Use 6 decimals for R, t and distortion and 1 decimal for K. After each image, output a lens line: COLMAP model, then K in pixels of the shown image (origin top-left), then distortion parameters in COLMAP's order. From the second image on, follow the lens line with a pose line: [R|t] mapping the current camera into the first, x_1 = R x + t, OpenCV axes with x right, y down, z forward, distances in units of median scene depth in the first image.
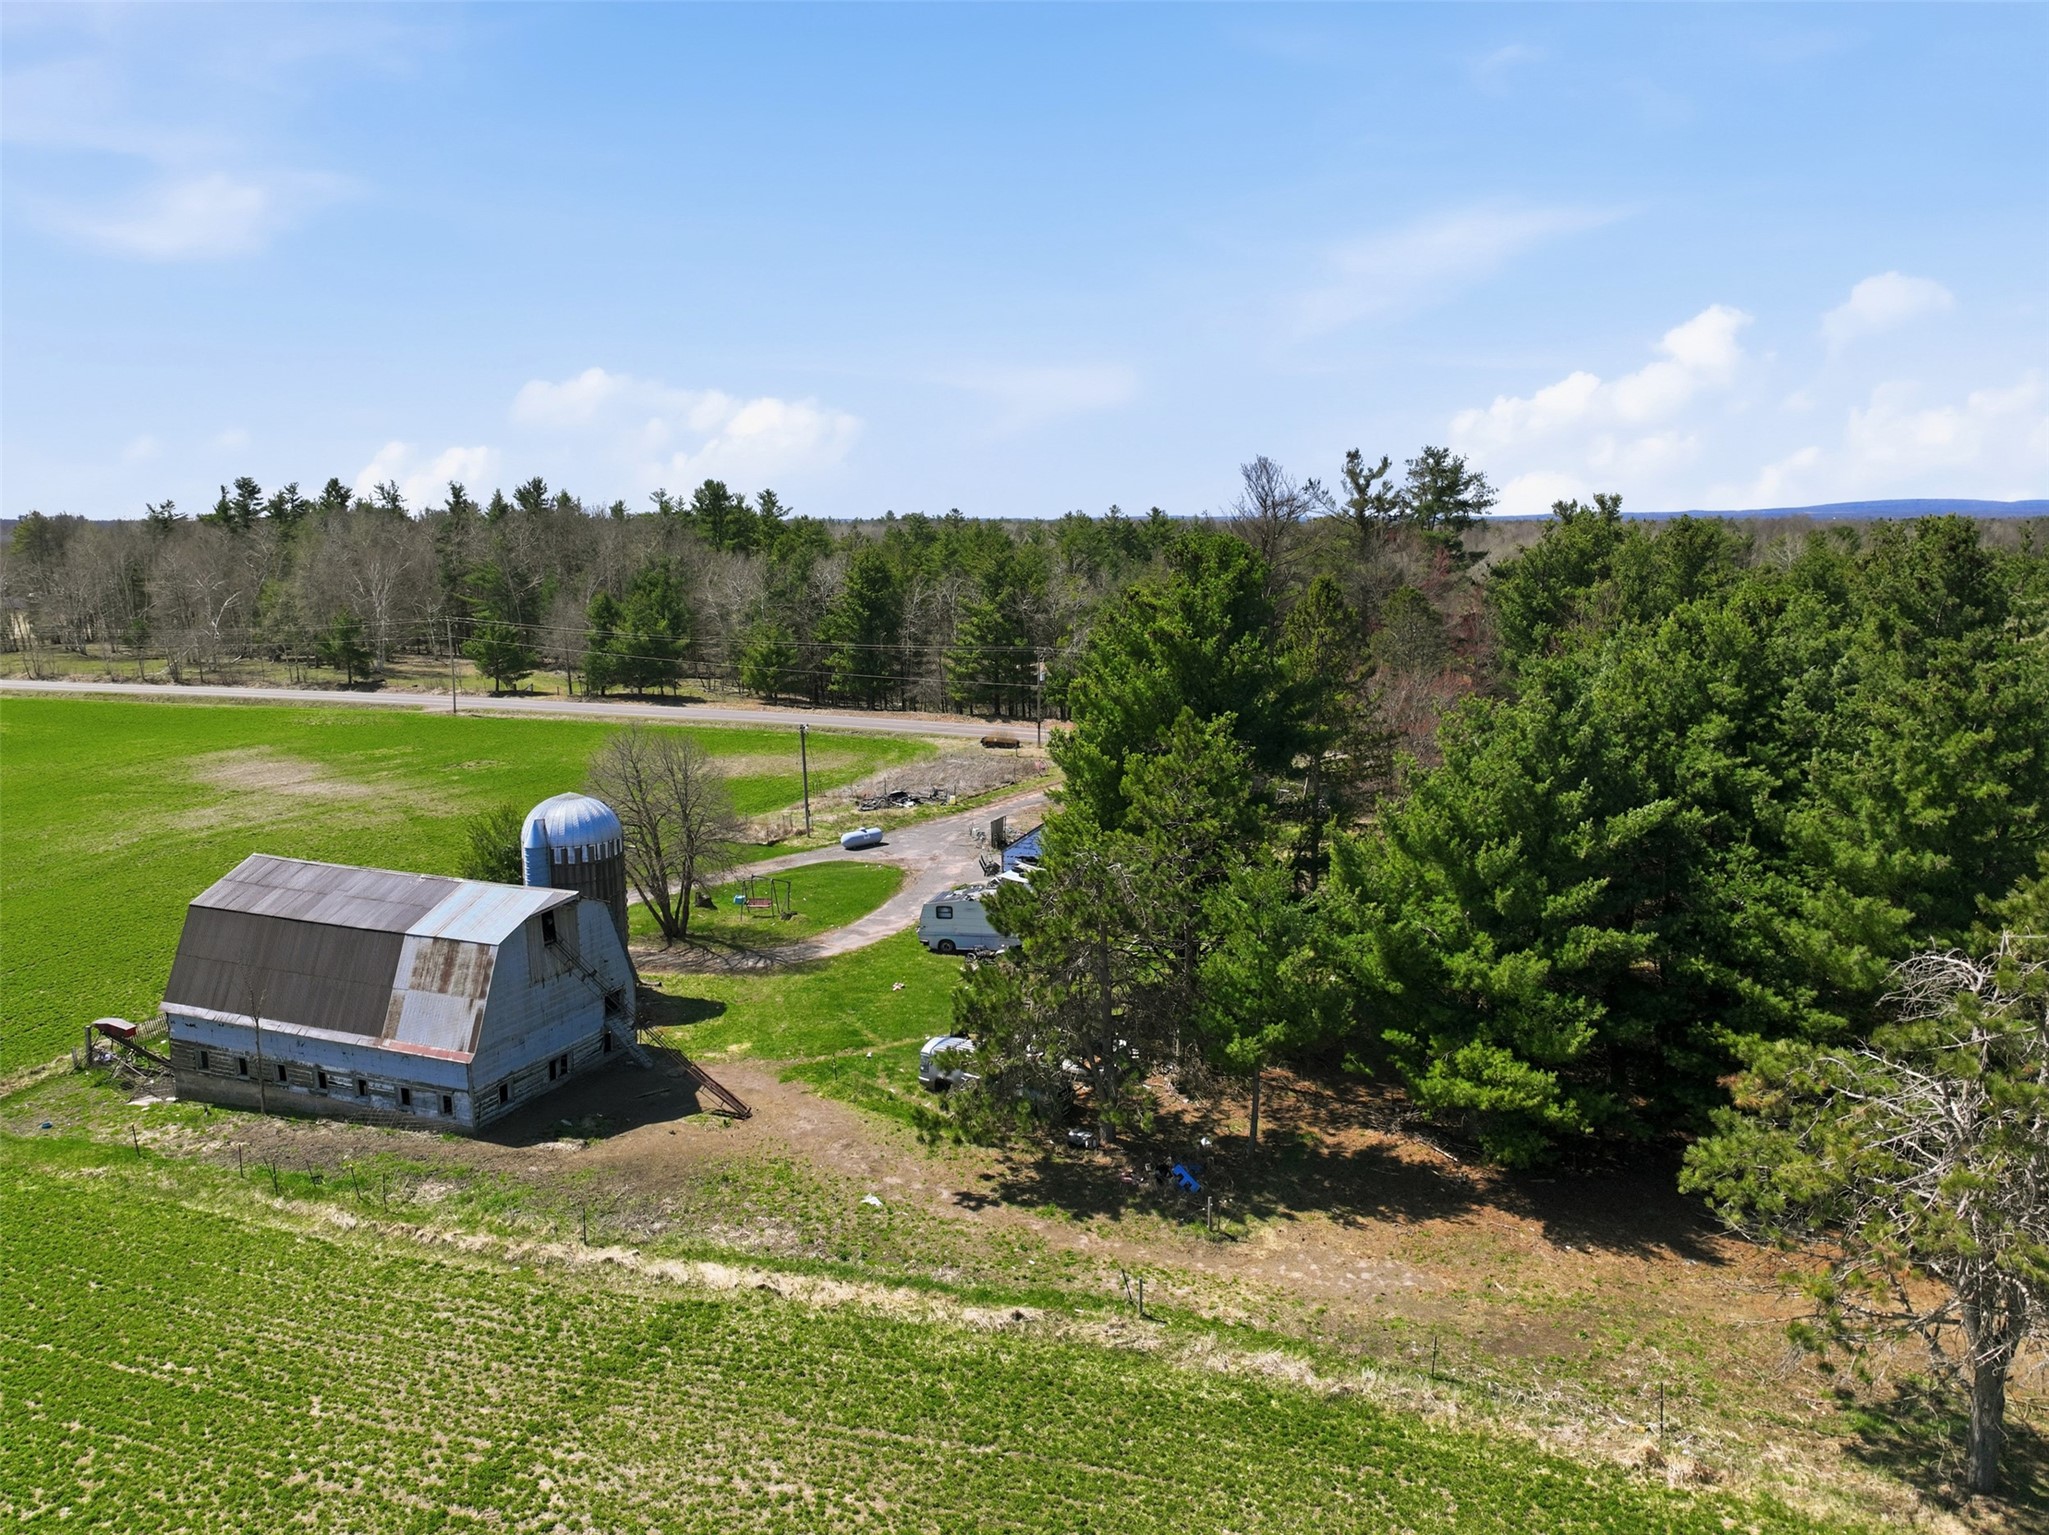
lens RADIAL K [[1449.9, 0, 1024.5], [0, 1449.9, 767.5], [0, 0, 1]] dist [0.003327, -0.002617]
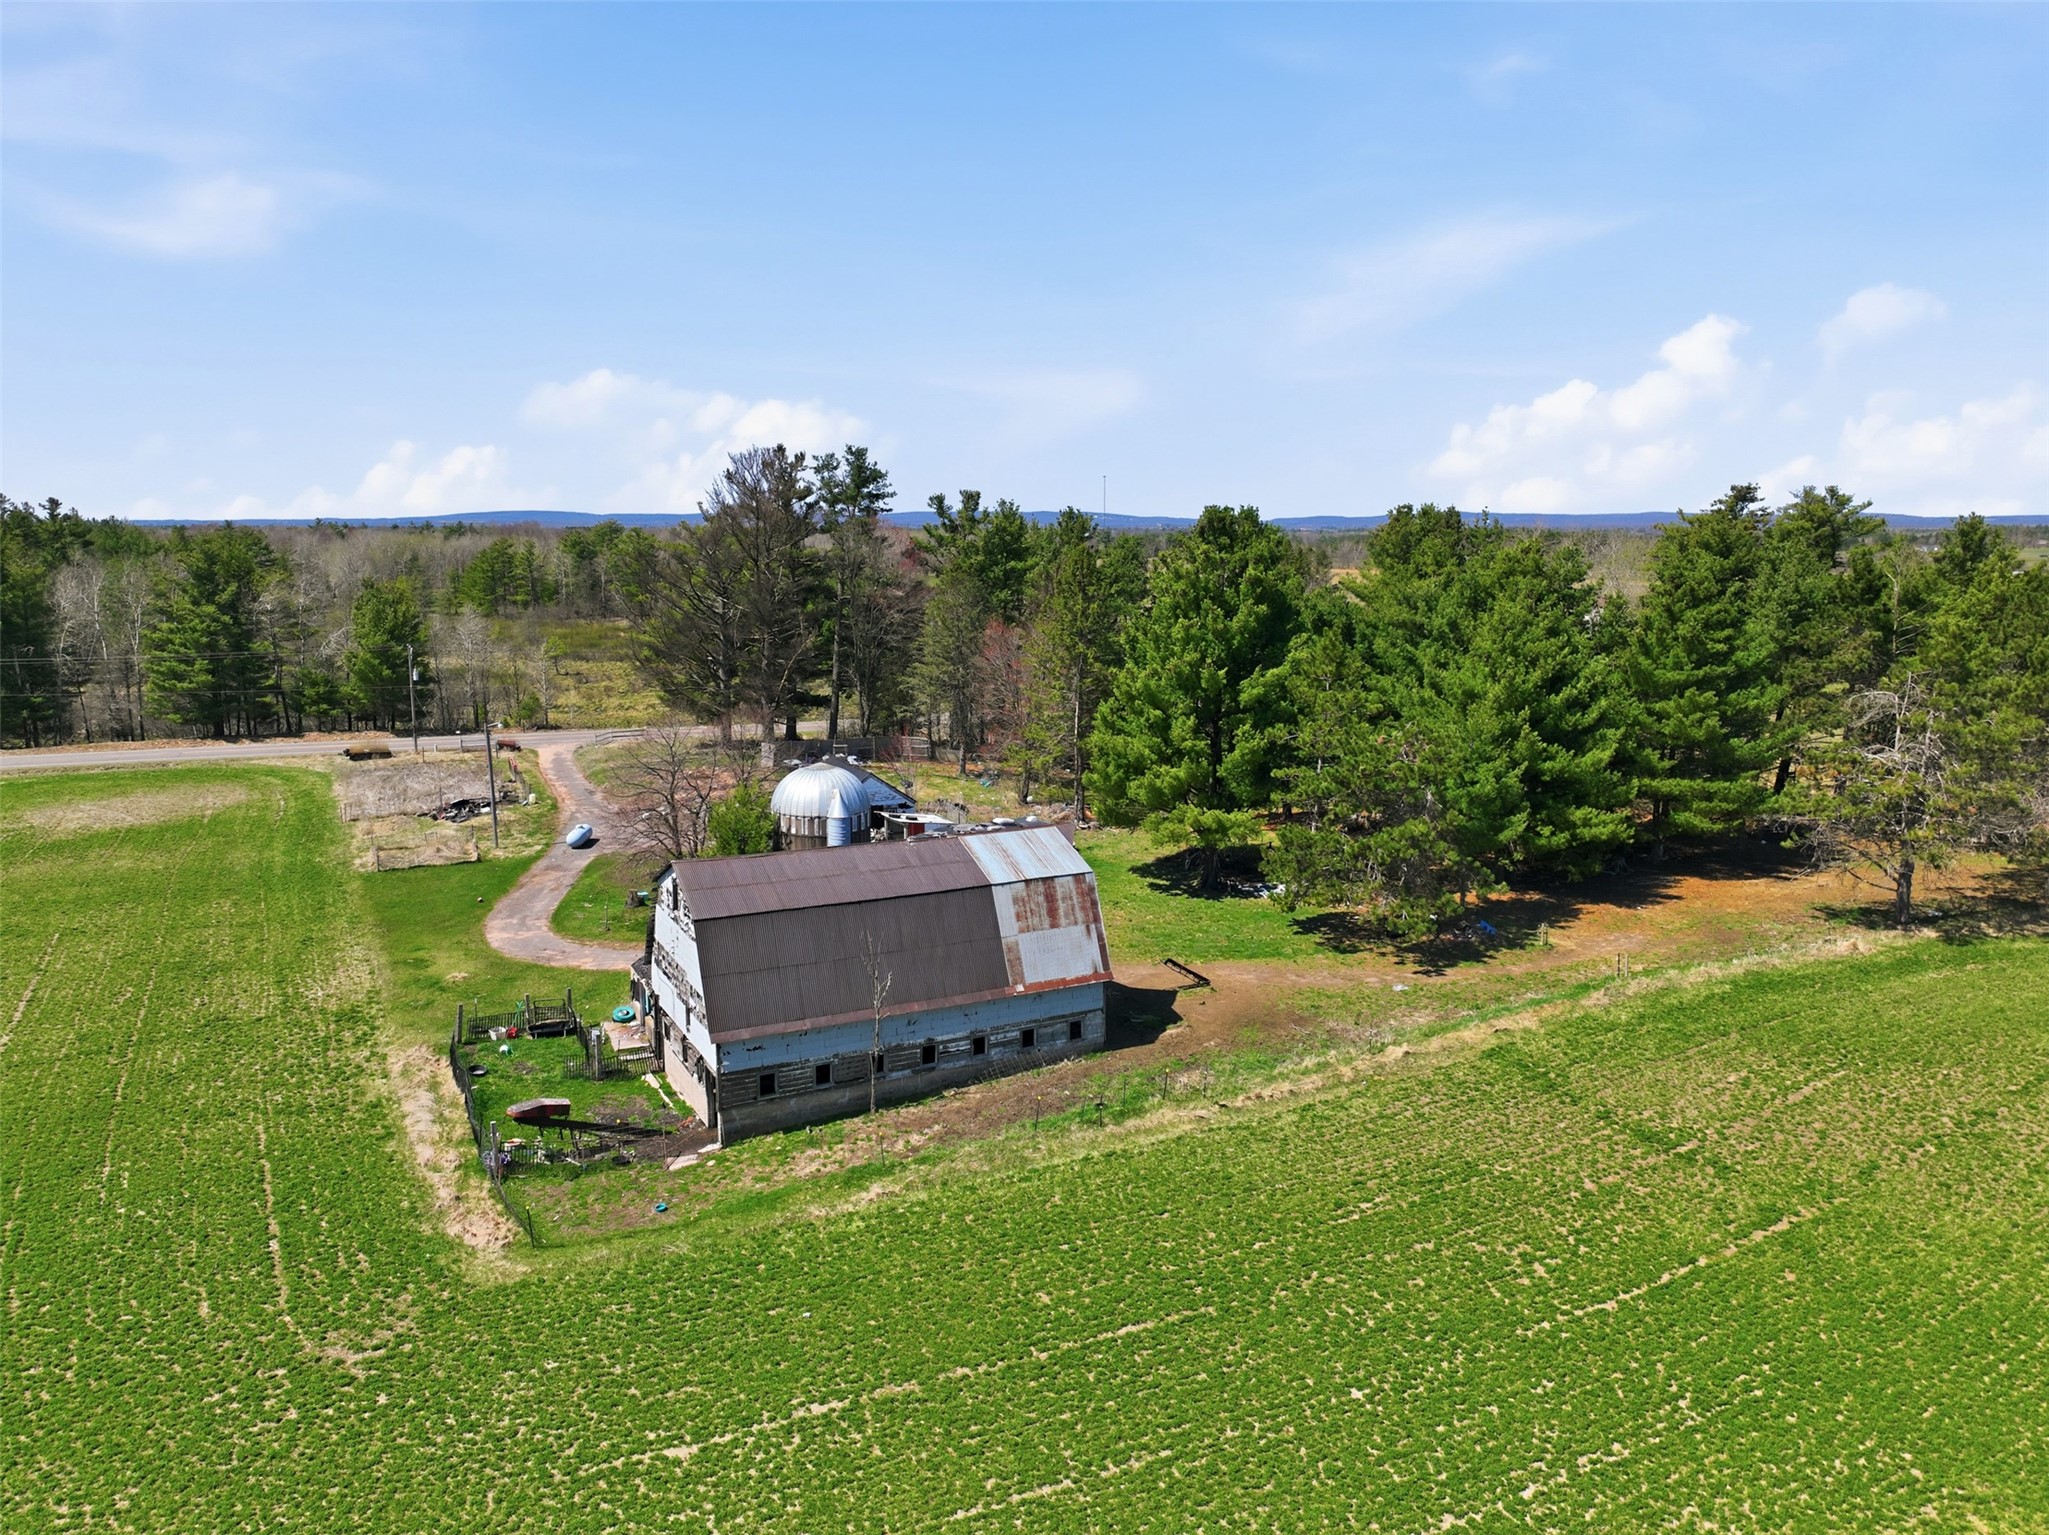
lens RADIAL K [[1449.9, 0, 1024.5], [0, 1449.9, 767.5], [0, 0, 1]] dist [0.003327, -0.002617]
pose [[0.663837, -0.121032, 0.738019, -1.160162], [0.122804, 0.991064, 0.052071, -0.016129], [-0.737726, 0.056065, 0.672768, 0.302470]]
